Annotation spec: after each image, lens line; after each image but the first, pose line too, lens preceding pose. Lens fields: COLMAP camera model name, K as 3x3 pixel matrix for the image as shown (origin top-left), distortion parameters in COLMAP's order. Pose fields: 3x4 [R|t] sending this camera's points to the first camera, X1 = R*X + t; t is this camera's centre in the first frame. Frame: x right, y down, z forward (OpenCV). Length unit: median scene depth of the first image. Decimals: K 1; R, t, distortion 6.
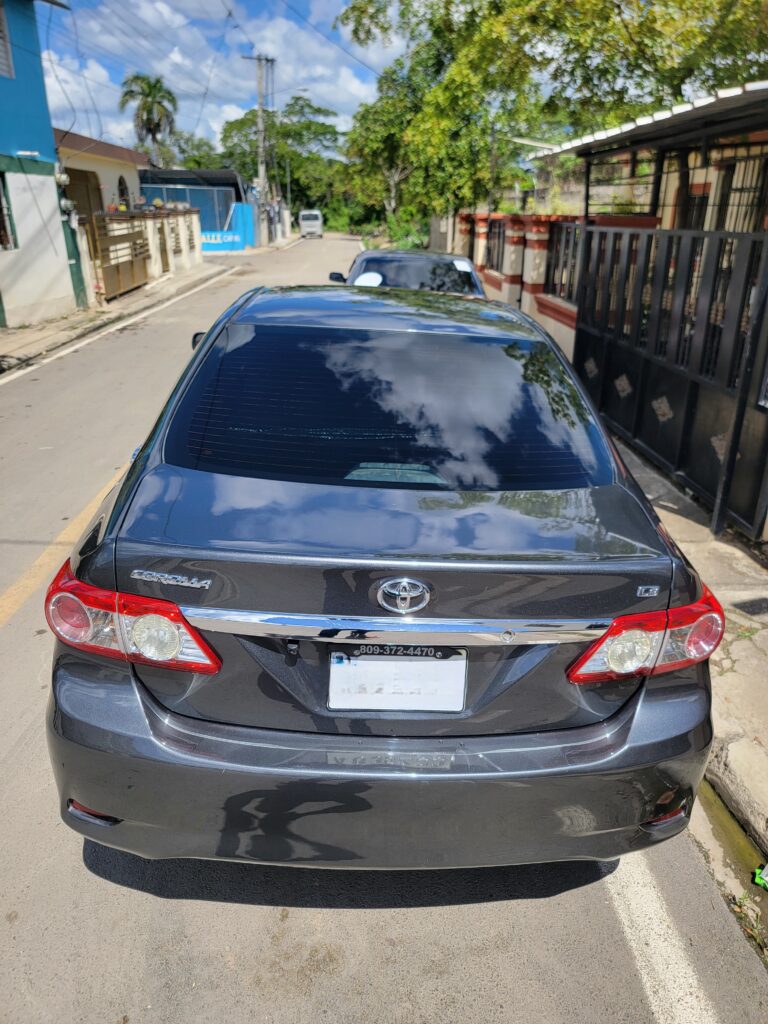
lens RADIAL K [[730.2, 0, 384.0], [0, 730.2, 512.0], [0, 0, 1]] dist [0.093632, -0.085578]
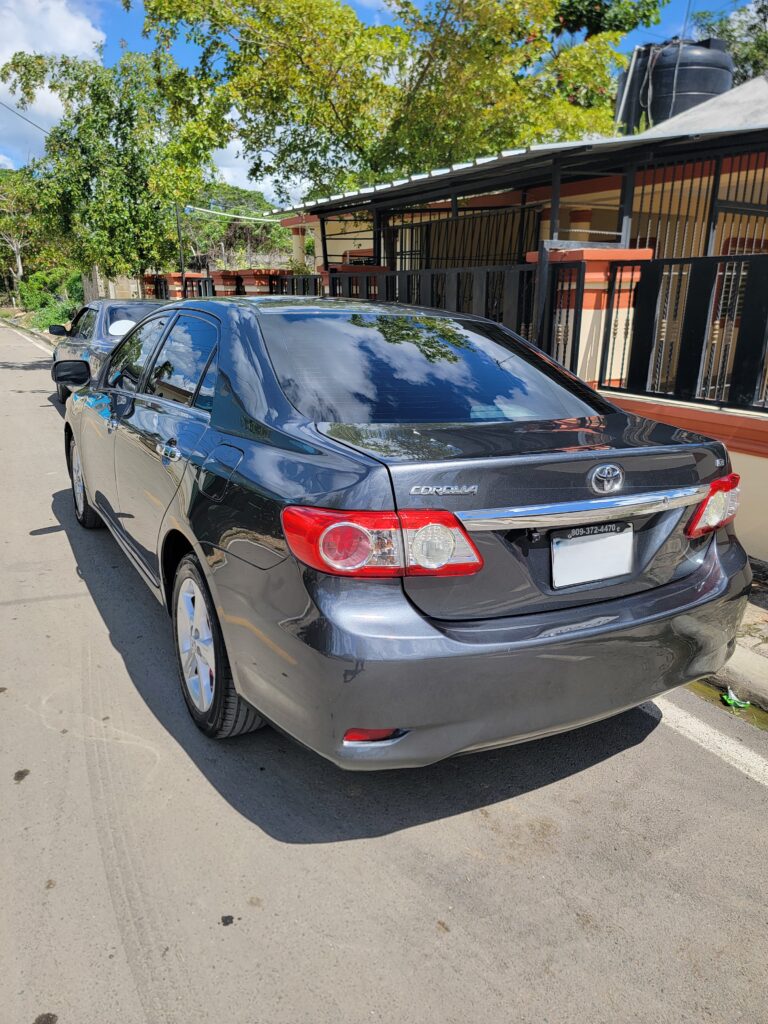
lens RADIAL K [[730.2, 0, 384.0], [0, 730.2, 512.0], [0, 0, 1]] dist [0.093632, -0.085578]
pose [[0.885598, -0.133027, 0.444994, -0.721201], [0.173510, 0.983495, -0.051299, 0.137562], [-0.430826, 0.122641, 0.894063, 0.030367]]
